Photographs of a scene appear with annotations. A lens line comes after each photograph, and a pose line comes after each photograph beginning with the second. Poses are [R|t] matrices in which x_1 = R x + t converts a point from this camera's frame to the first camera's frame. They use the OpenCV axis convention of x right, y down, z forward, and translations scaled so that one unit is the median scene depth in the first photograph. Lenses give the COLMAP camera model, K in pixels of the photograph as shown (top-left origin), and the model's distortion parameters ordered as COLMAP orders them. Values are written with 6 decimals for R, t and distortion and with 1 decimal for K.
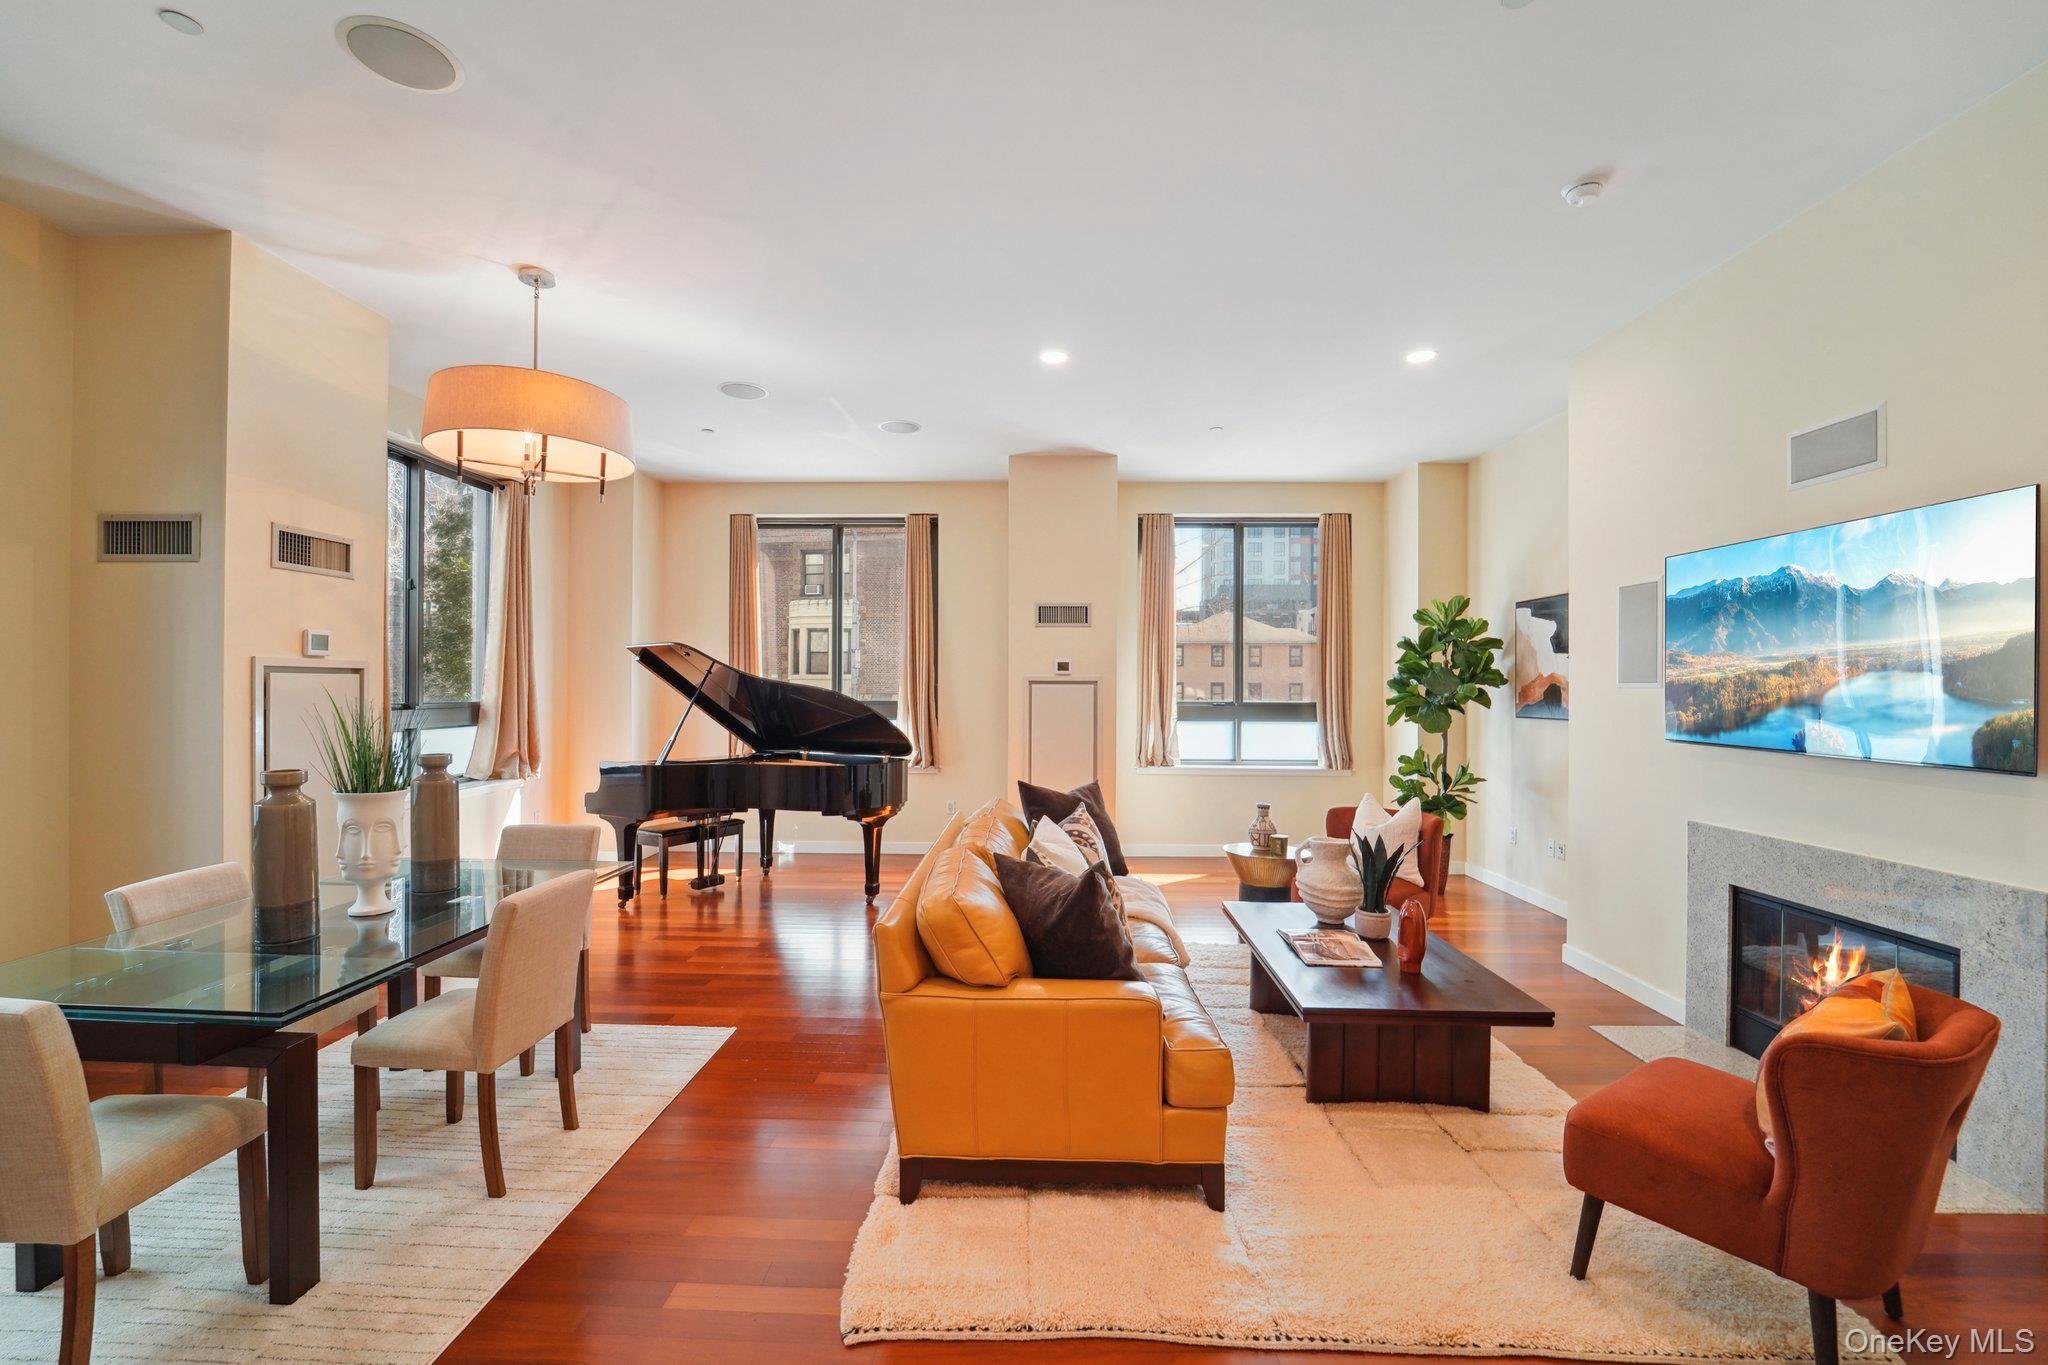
lens RADIAL K [[841.0, 0, 1019.7], [0, 841.0, 689.4], [0, 0, 1]] dist [-0.017123, -0.000038]
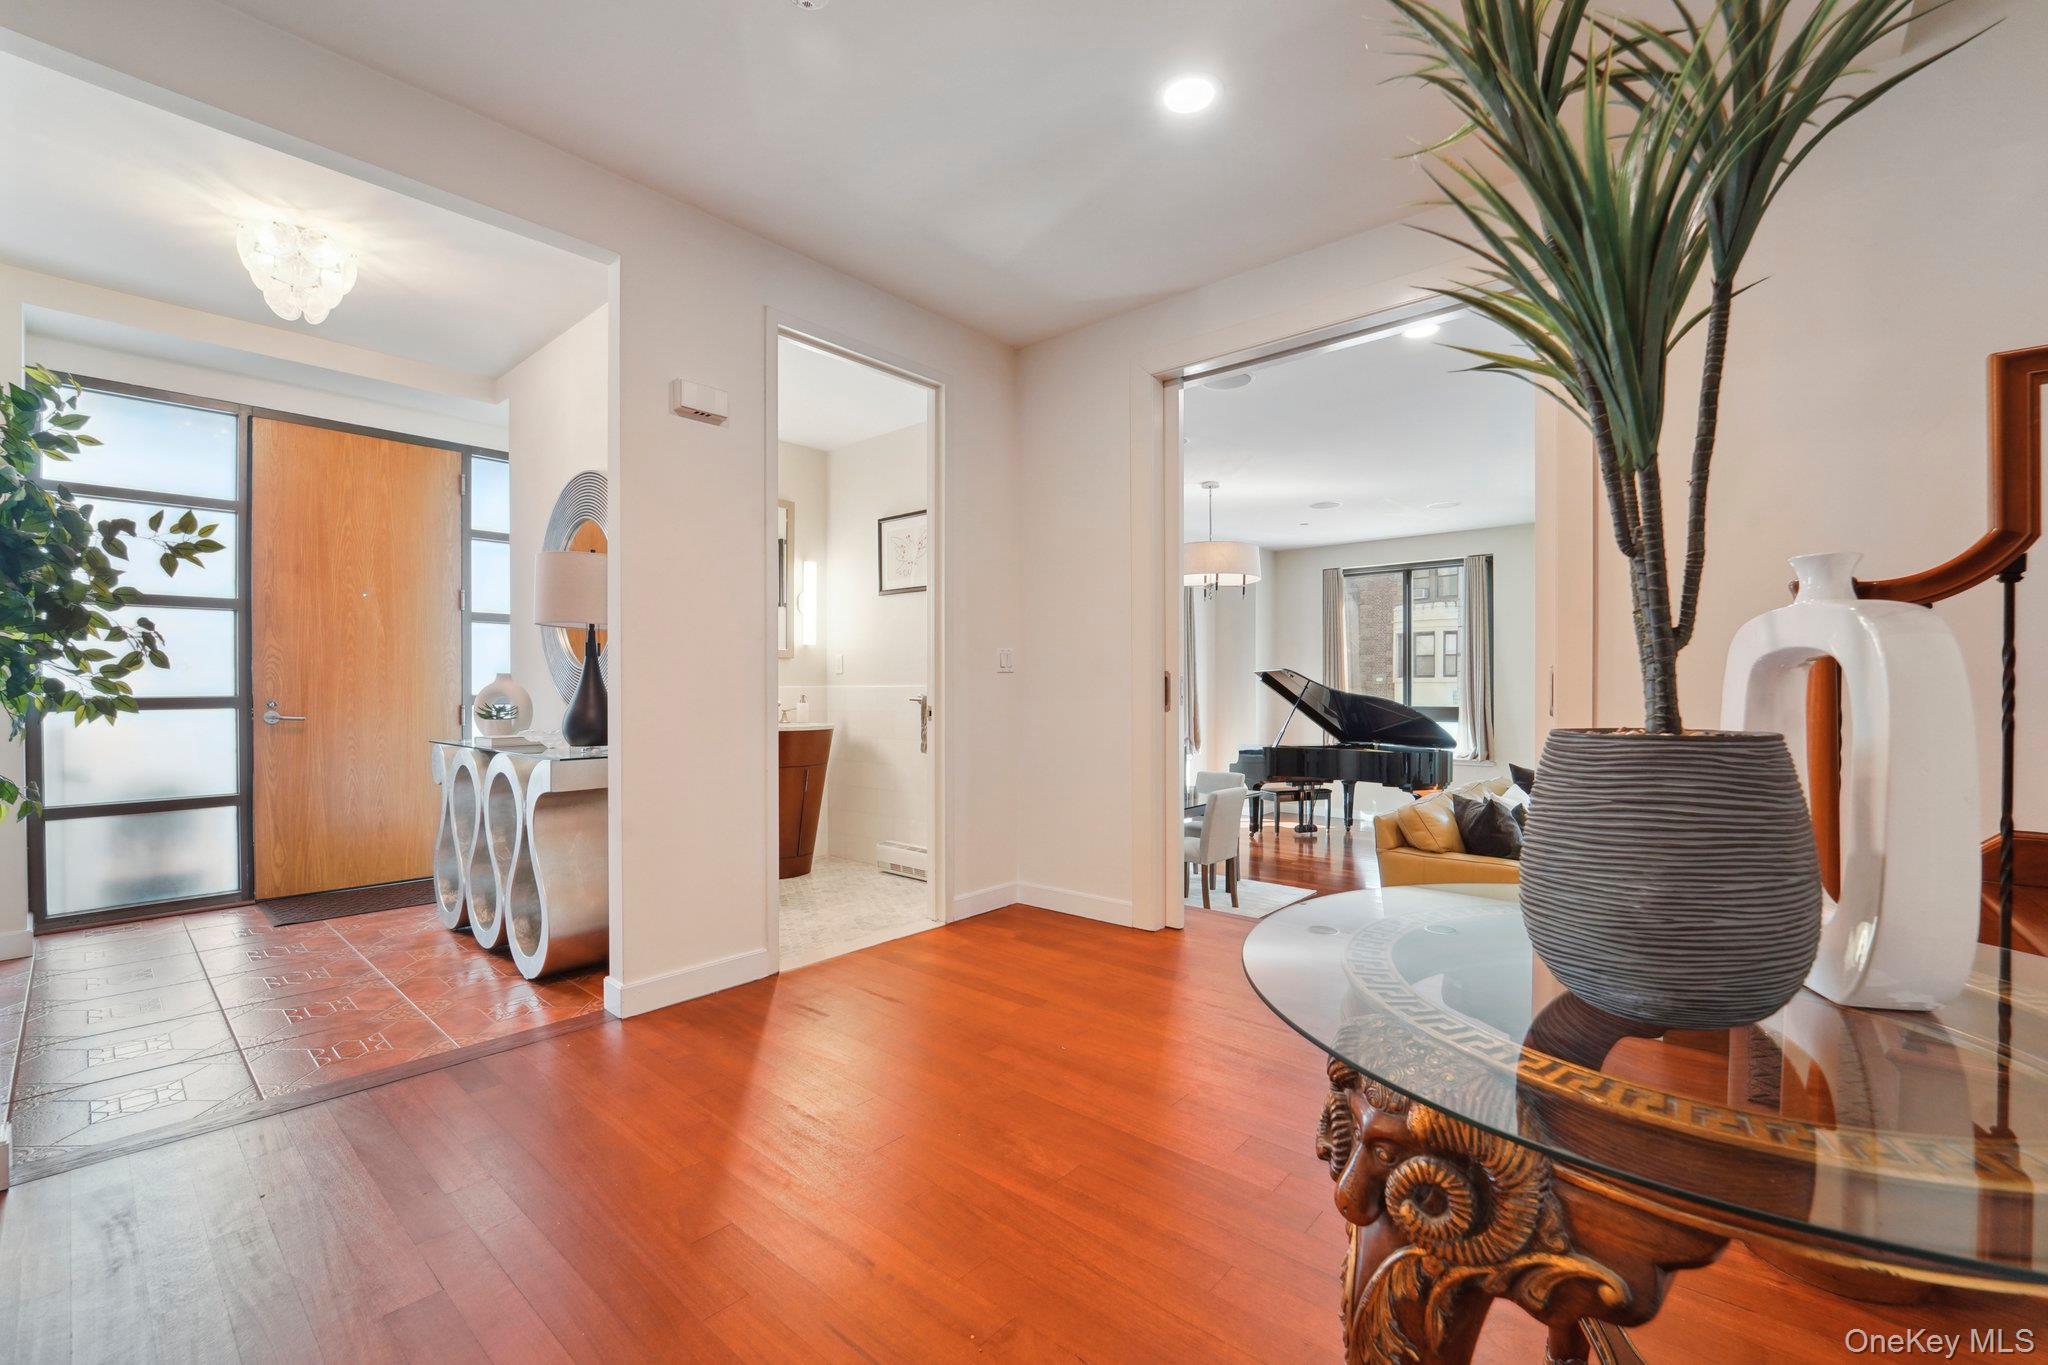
lens RADIAL K [[841.0, 0, 1019.7], [0, 841.0, 689.4], [0, 0, 1]] dist [-0.017123, -0.000038]
pose [[0.766307, -0.004285, -0.642460, 0.192273], [0.003782, 0.999991, -0.002159, -0.014539], [0.642464, -0.000775, 0.766316, -0.457151]]
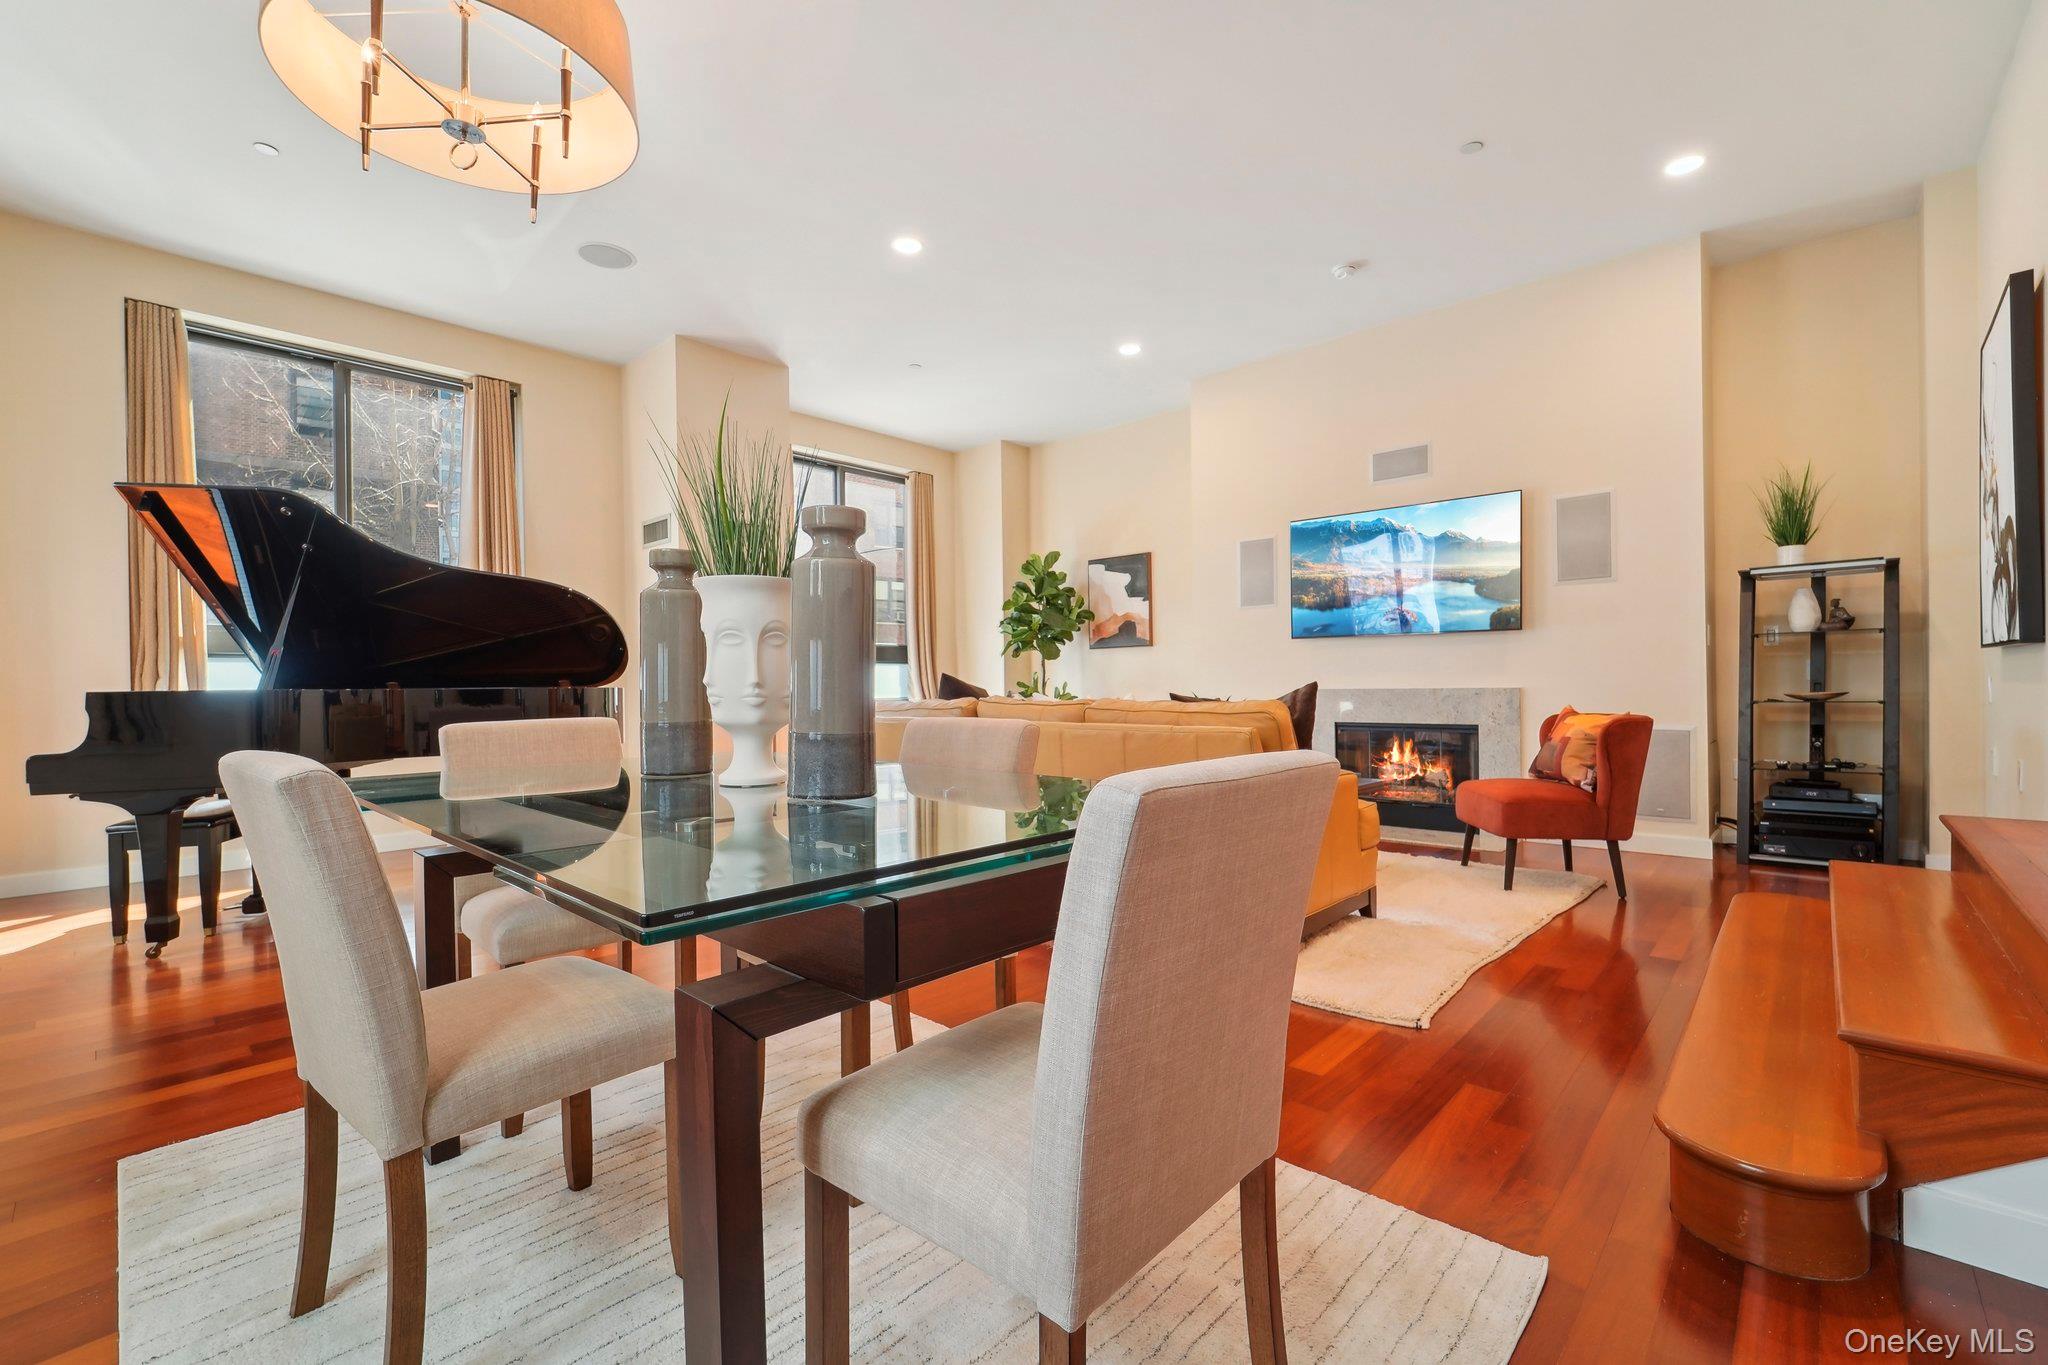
lens RADIAL K [[865.2, 0, 1025.0], [0, 865.2, 691.0], [0, 0, 1]] dist [-0.014680, 0.000045]
pose [[0.667876, -0.015425, 0.744113, -0.468334], [0.014794, 0.999863, 0.007448, 0.086177], [-0.744126, 0.006034, 0.668012, 0.180623]]
